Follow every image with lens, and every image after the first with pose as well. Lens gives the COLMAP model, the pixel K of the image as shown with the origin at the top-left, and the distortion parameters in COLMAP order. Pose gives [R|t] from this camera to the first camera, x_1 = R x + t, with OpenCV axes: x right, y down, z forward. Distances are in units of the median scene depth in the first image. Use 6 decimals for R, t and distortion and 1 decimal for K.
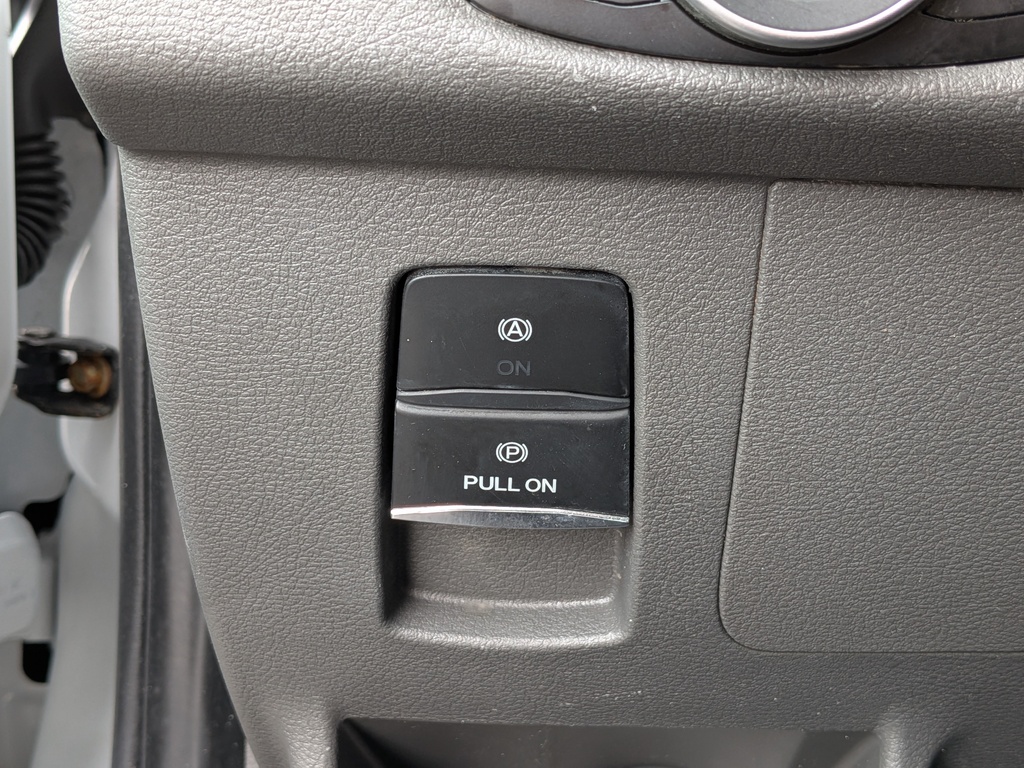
lens RADIAL K [[1364.9, 0, 490.2], [0, 1364.9, 383.8], [0, 0, 1]] dist [0.108103, -0.115018]
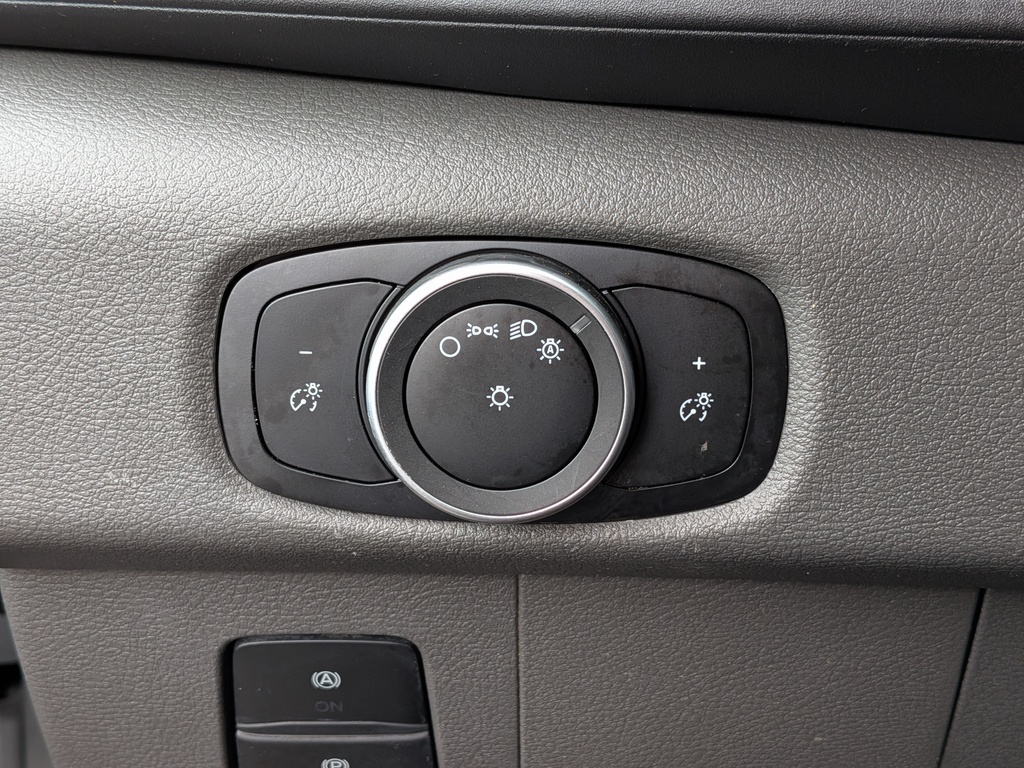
lens RADIAL K [[1397.3, 0, 512.0], [0, 1397.3, 384.0], [0, 0, 1]] dist [0.108622, -0.120353]
pose [[0.999263, -0.031494, -0.021962, 0.227694], [0.032546, 0.998252, 0.049332, -0.372914], [0.020370, -0.050010, 0.998541, -0.248141]]
